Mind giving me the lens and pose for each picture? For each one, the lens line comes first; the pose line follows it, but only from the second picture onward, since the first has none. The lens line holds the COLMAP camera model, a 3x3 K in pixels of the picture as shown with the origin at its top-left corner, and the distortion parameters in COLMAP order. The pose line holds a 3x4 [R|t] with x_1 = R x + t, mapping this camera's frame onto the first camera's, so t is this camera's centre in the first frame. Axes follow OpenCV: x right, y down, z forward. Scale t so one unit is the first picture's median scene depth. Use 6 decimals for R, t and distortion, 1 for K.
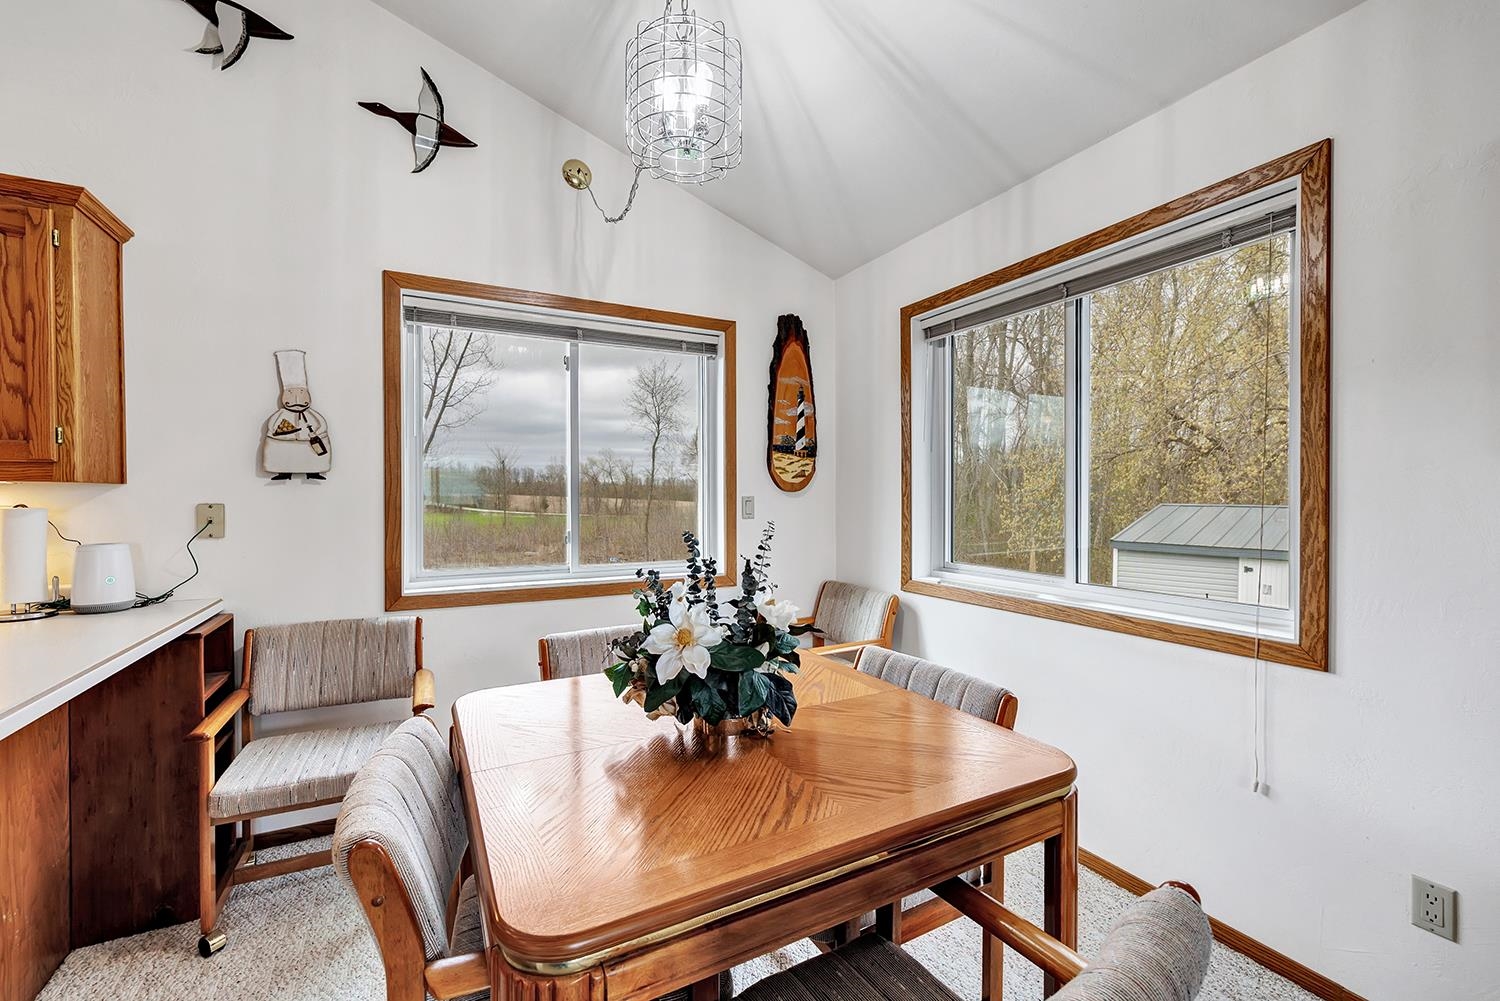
lens RADIAL K [[608.4, 0, 741.4], [0, 608.4, 502.1], [0, 0, 1]] dist [0.001999, 0.000276]
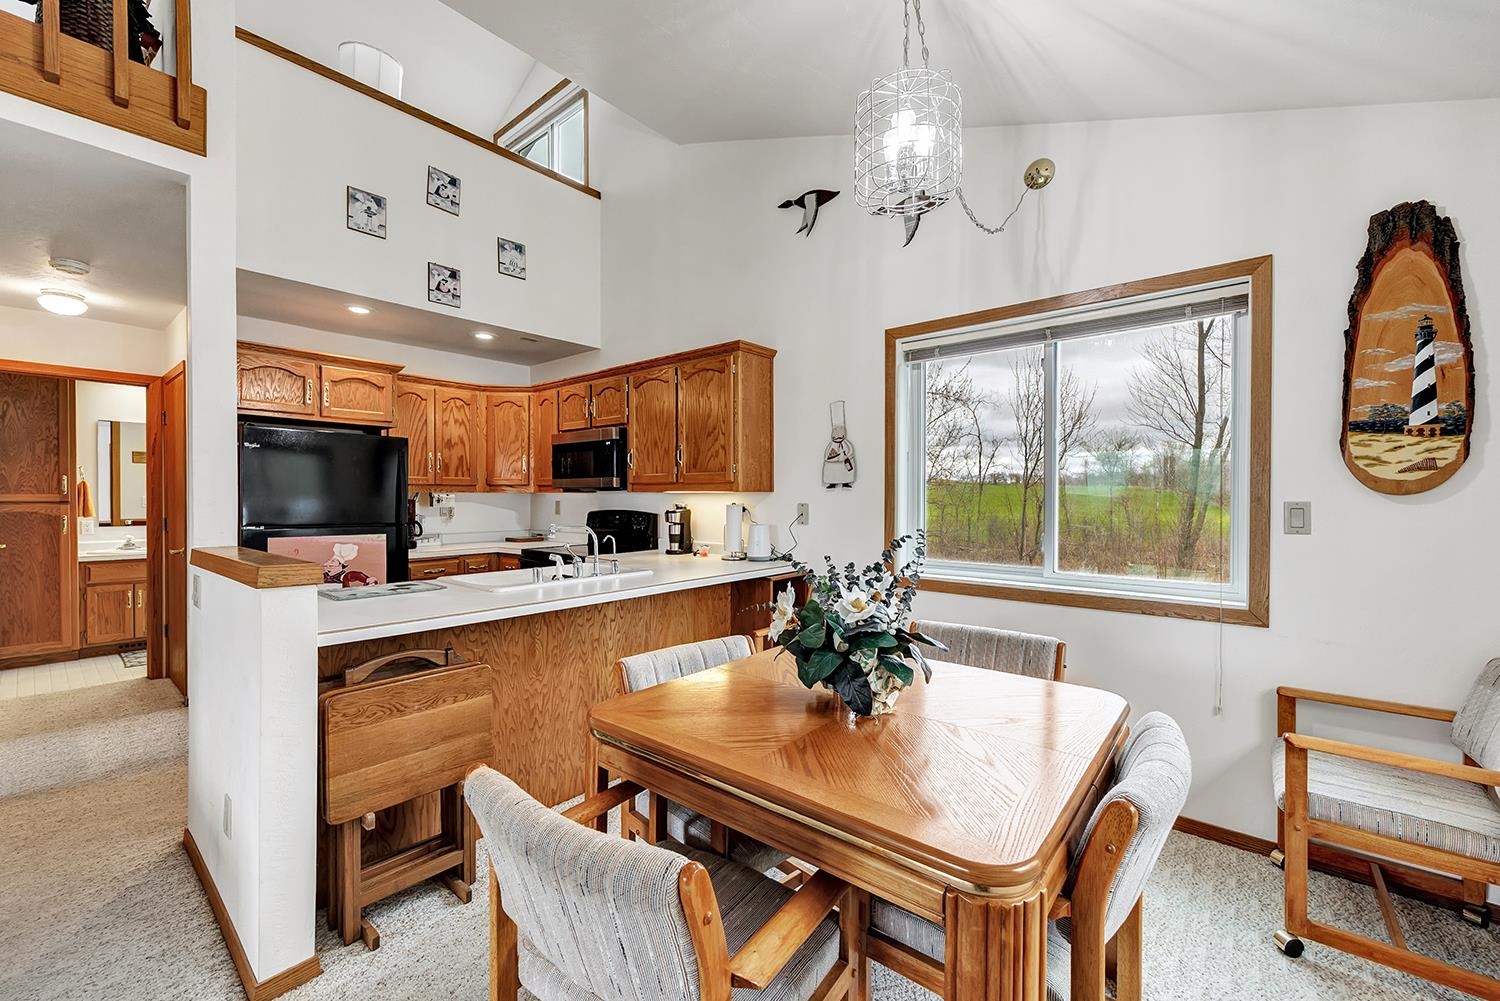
lens RADIAL K [[616.3, 0, 741.5], [0, 616.3, 500.9], [0, 0, 1]] dist [0.000633, 0.000290]
pose [[0.371272, 0.009154, -0.928479, 0.589827], [-0.008266, 0.999944, 0.006553, -0.013114], [0.928487, 0.005242, 0.371327, 0.220291]]
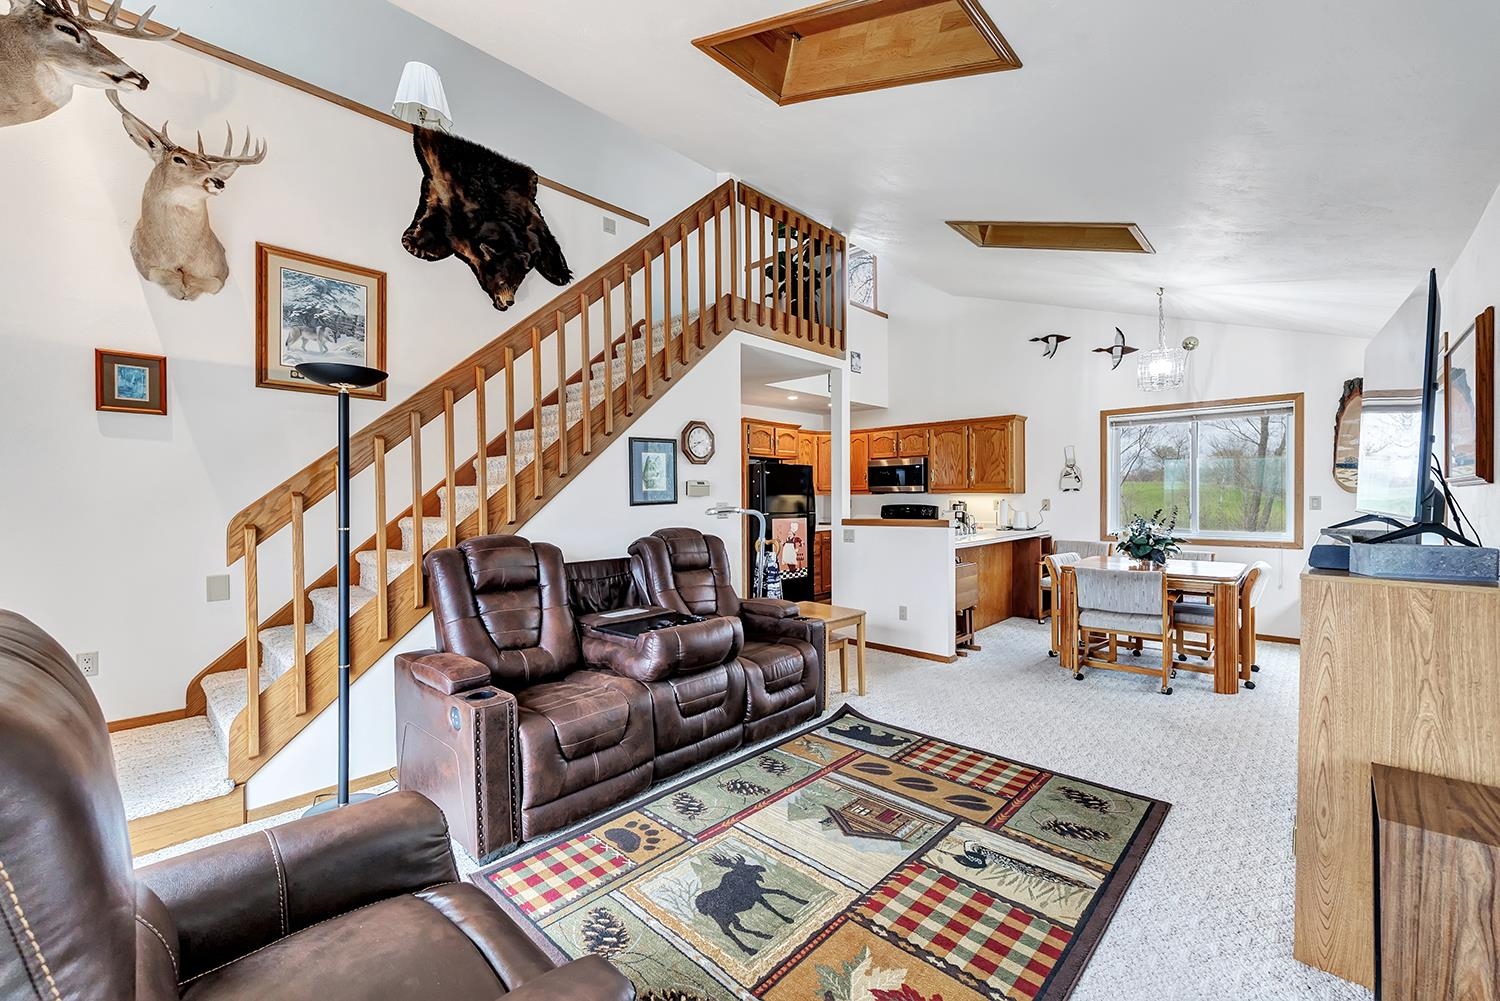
lens RADIAL K [[597.5, 0, 750.0], [0, 597.5, 500.5], [0, 0, 1]] dist [-0.000361, 0.000055]
pose [[0.313017, 0.007152, -0.949720, 1.478610], [-0.000199, 0.999972, 0.007465, -0.013413], [0.949747, -0.002148, 0.313010, -1.323610]]
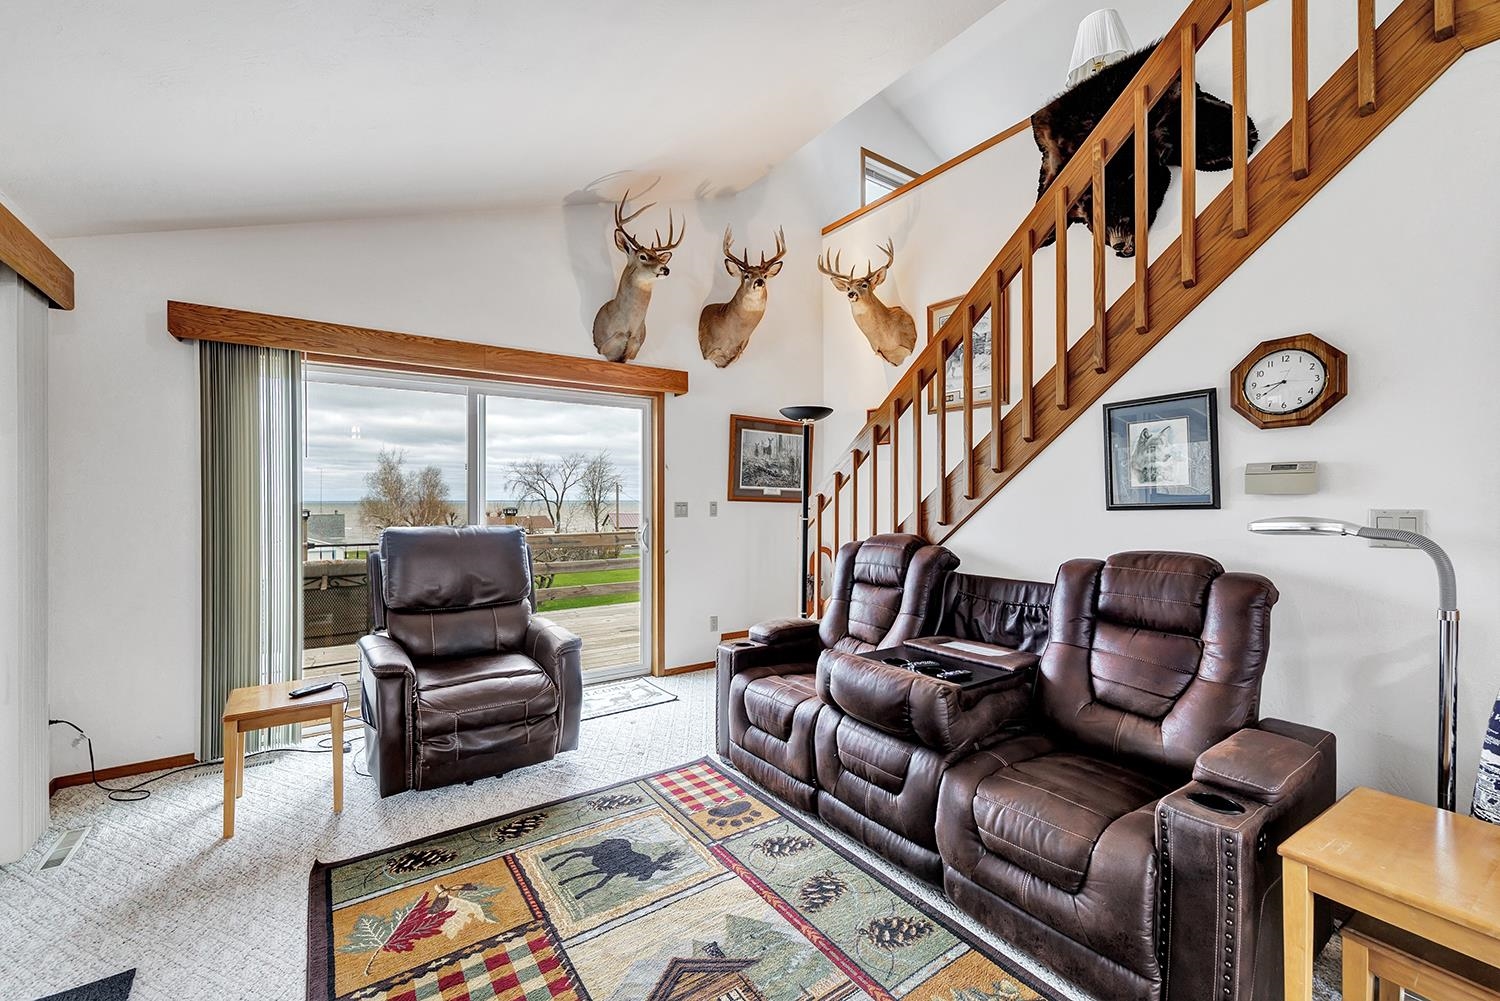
lens RADIAL K [[611.8, 0, 733.7], [0, 611.8, 502.6], [0, 0, 1]] dist [0.002348, 0.000499]
pose [[-0.993164, 0.003297, -0.116684, 0.595498], [0.002368, 0.999964, 0.008099, -0.010348], [0.116707, 0.007767, -0.993136, -0.110028]]
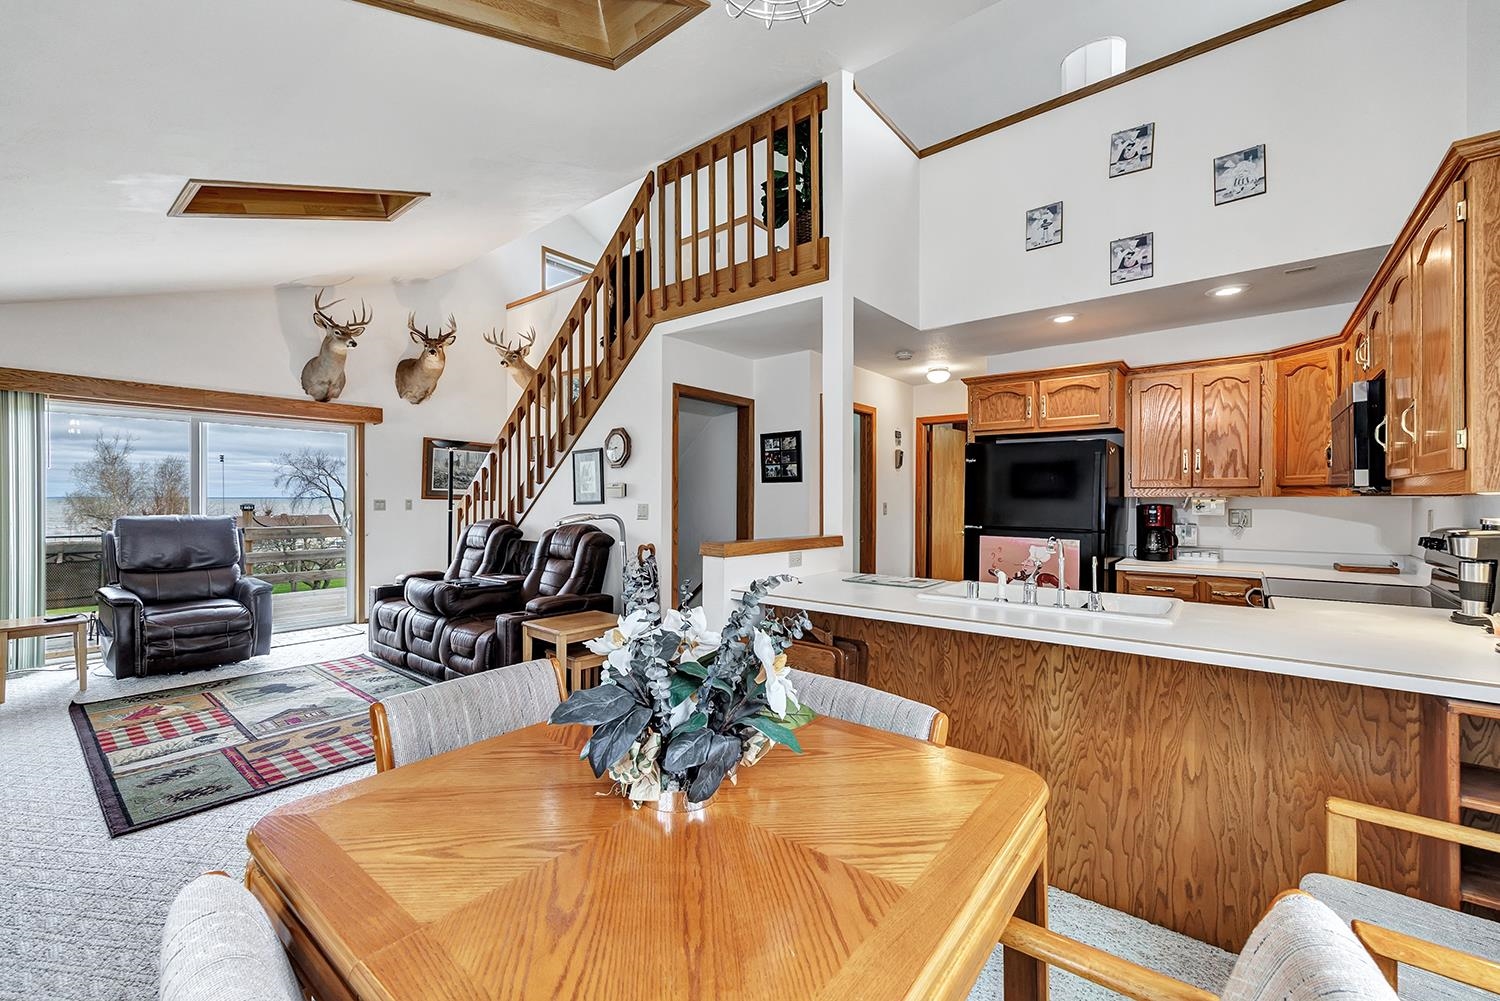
lens RADIAL K [[608.4, 0, 741.4], [0, 608.4, 502.1], [0, 0, 1]] dist [0.001999, 0.000276]
pose [[-0.918105, 0.000919, -0.396337, 0.116444], [-0.003322, 0.999944, 0.010012, -0.018496], [0.396324, 0.010509, -0.918051, 1.107800]]
